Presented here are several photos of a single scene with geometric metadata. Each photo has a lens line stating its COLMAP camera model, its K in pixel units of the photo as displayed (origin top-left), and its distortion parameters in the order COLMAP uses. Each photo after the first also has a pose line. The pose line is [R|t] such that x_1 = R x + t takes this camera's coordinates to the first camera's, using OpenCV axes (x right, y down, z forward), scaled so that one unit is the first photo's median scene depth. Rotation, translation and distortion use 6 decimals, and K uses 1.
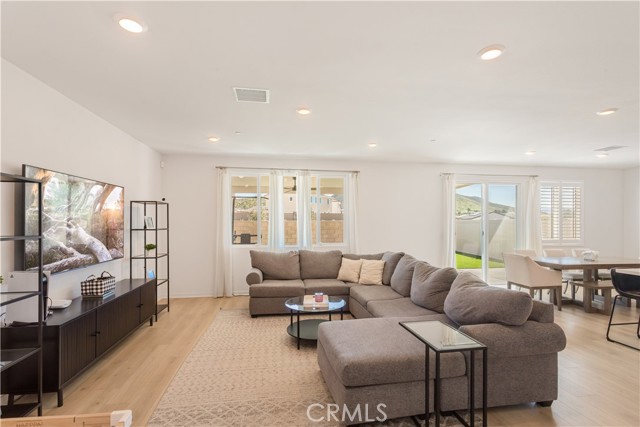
lens RADIAL K [[308.3, 0, 320.5], [0, 308.3, 220.9], [0, 0, 1]] dist [0.004291, 0.001093]
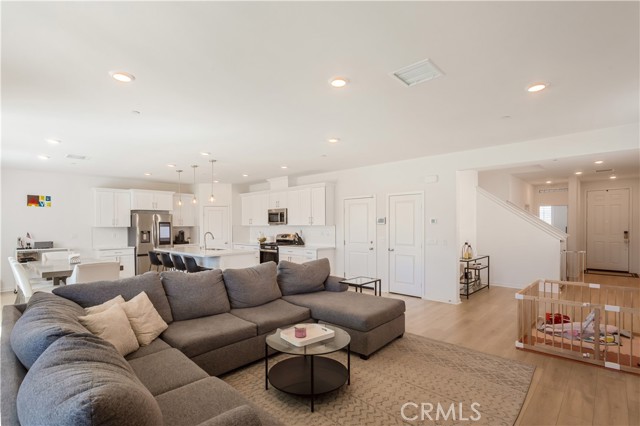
lens RADIAL K [[302.9, 0, 317.9], [0, 302.9, 223.4], [0, 0, 1]] dist [0.001153, 0.000248]
pose [[-0.604730, 0.006950, 0.796400, -0.335971], [0.001949, 0.999972, -0.007246, 0.003118], [-0.796428, -0.002830, -0.604727, 0.796139]]
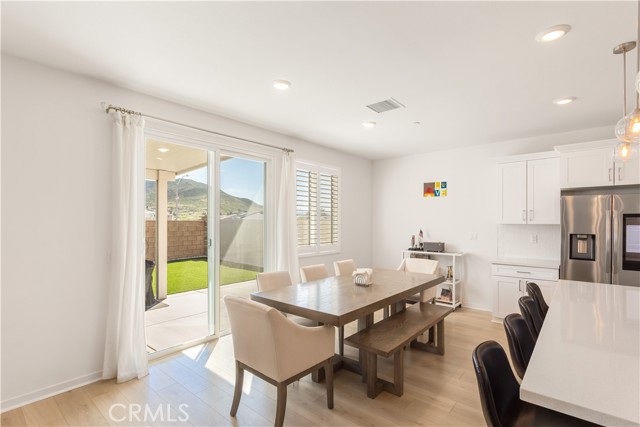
lens RADIAL K [[308.3, 0, 320.5], [0, 308.3, 220.9], [0, 0, 1]] dist [0.004291, 0.001093]
pose [[0.762002, 0.004019, 0.647562, 0.343170], [-0.004712, 0.999989, -0.000661, 0.002150], [-0.647557, -0.002548, 0.762013, 0.489811]]
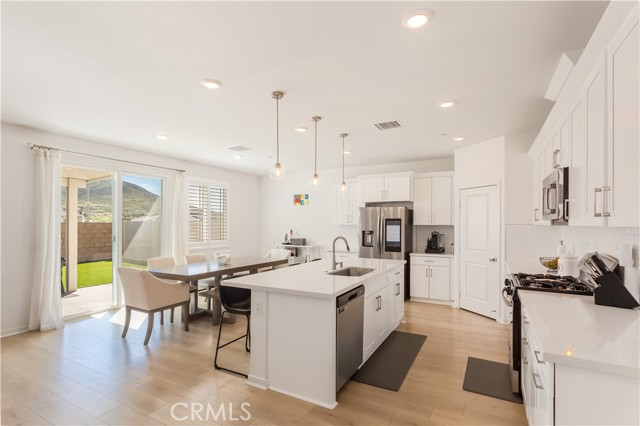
lens RADIAL K [[308.3, 0, 320.5], [0, 308.3, 220.4], [0, 0, 1]] dist [0.004291, 0.001093]
pose [[0.611968, 0.008278, 0.790839, 0.256966], [-0.003690, 0.999964, -0.007611, 0.000025], [-0.790874, 0.001740, 0.611977, 0.161635]]
